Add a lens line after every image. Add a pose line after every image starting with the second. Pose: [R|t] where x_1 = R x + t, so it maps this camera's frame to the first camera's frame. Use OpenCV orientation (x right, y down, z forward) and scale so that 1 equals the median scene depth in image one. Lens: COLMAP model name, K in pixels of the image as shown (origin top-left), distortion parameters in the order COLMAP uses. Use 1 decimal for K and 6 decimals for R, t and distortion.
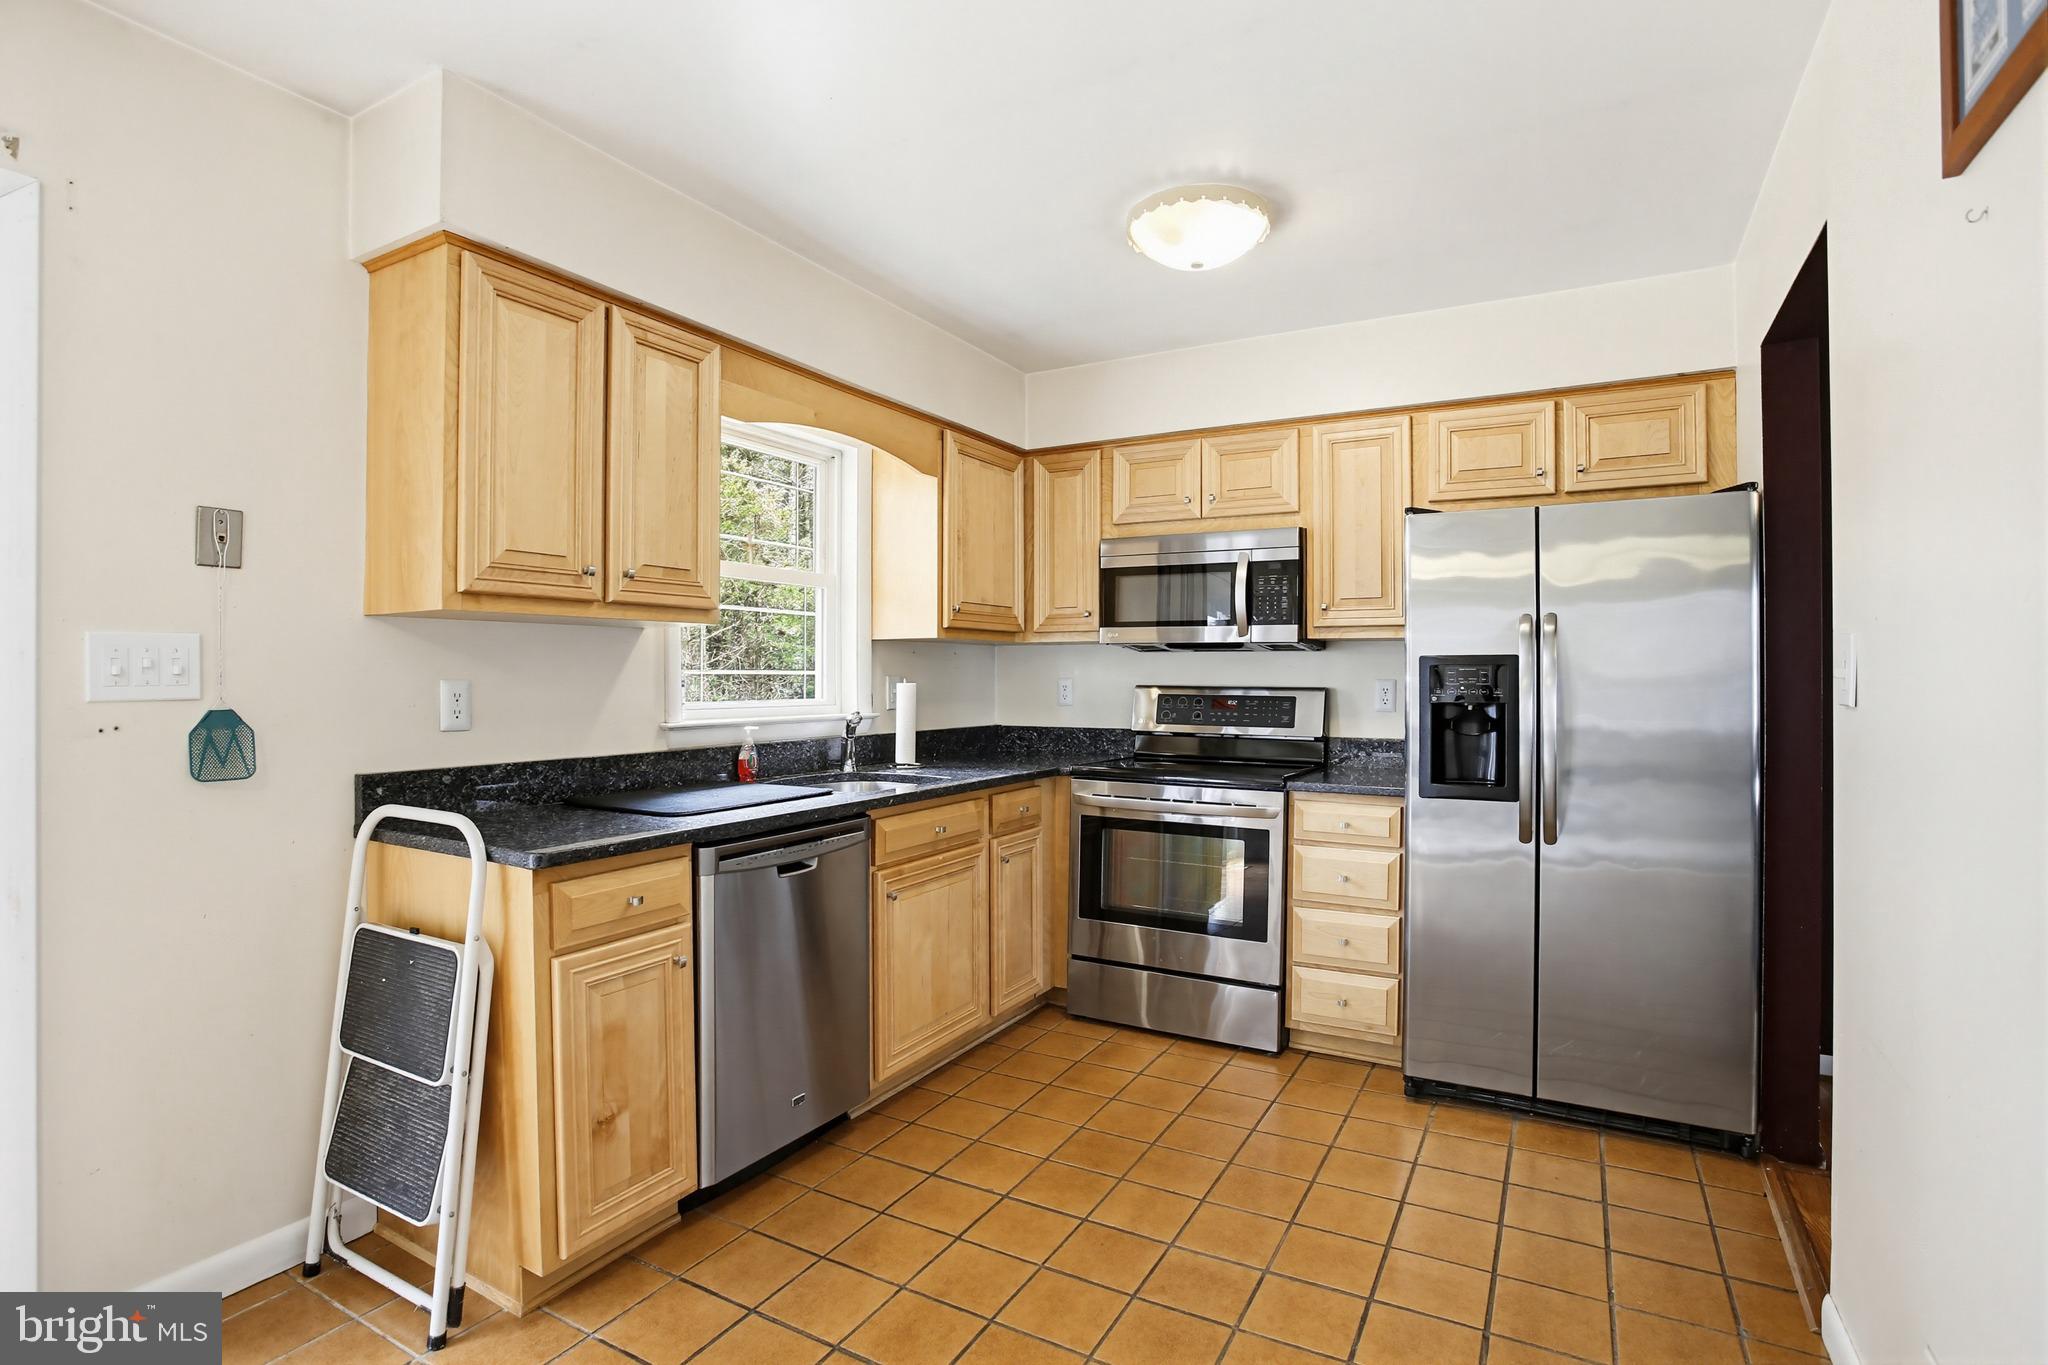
lens RADIAL K [[998.3, 0, 1005.4], [0, 998.3, 679.3], [0, 0, 1]] dist [-0.085092, 0.033010]
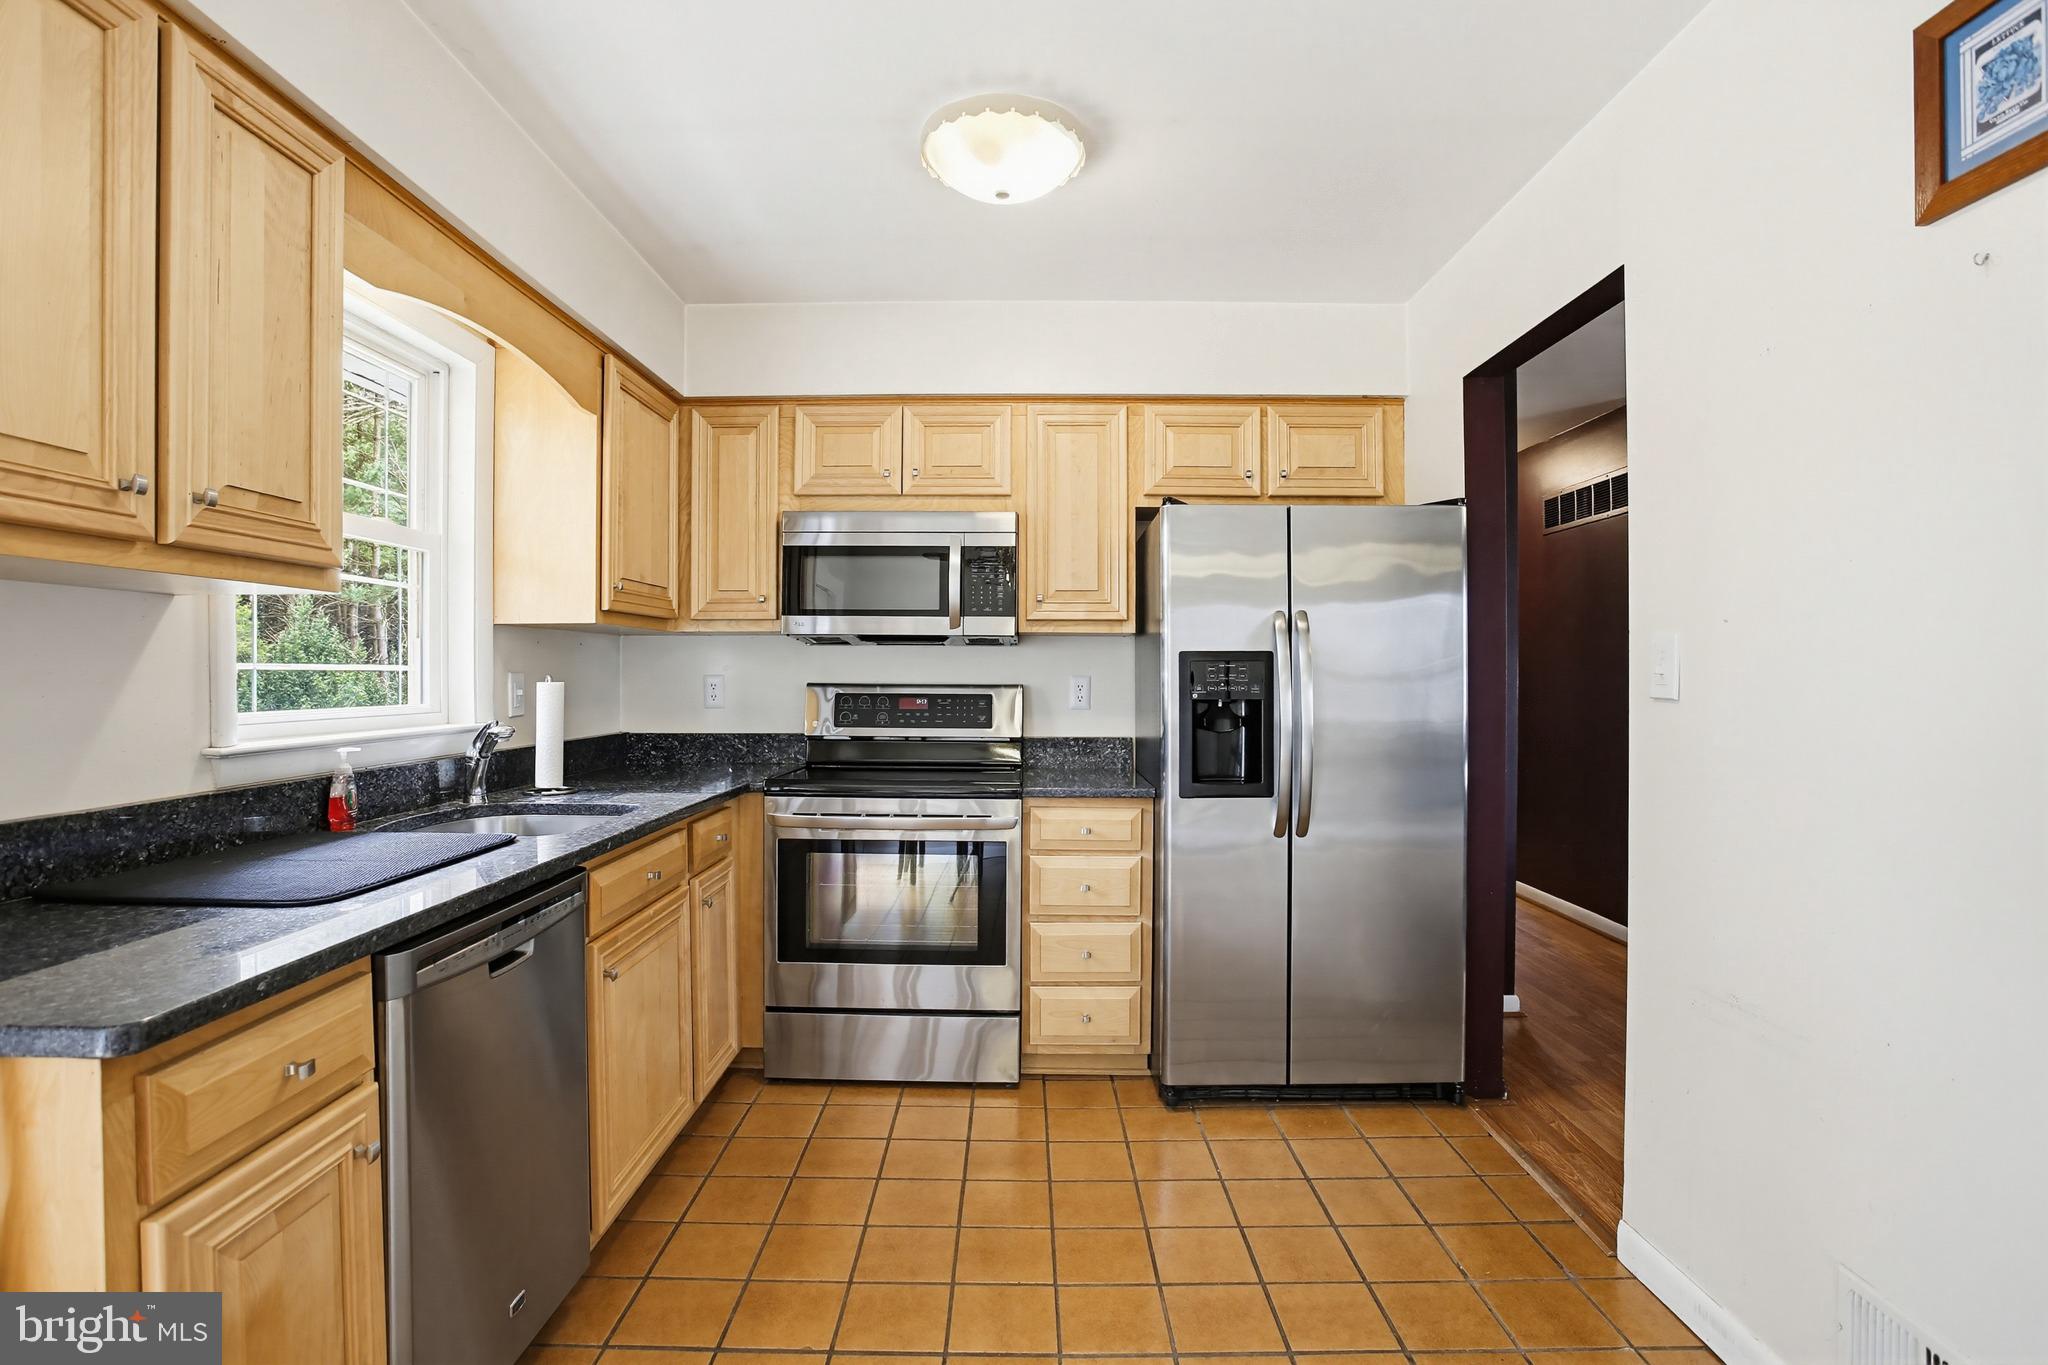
lens RADIAL K [[998.3, 0, 1005.4], [0, 998.3, 679.3], [0, 0, 1]] dist [-0.085092, 0.033010]
pose [[0.872651, -0.003565, 0.488331, -0.182168], [0.002139, 0.999992, 0.003479, -0.000109], [-0.488340, -0.001991, 0.872651, 0.203963]]
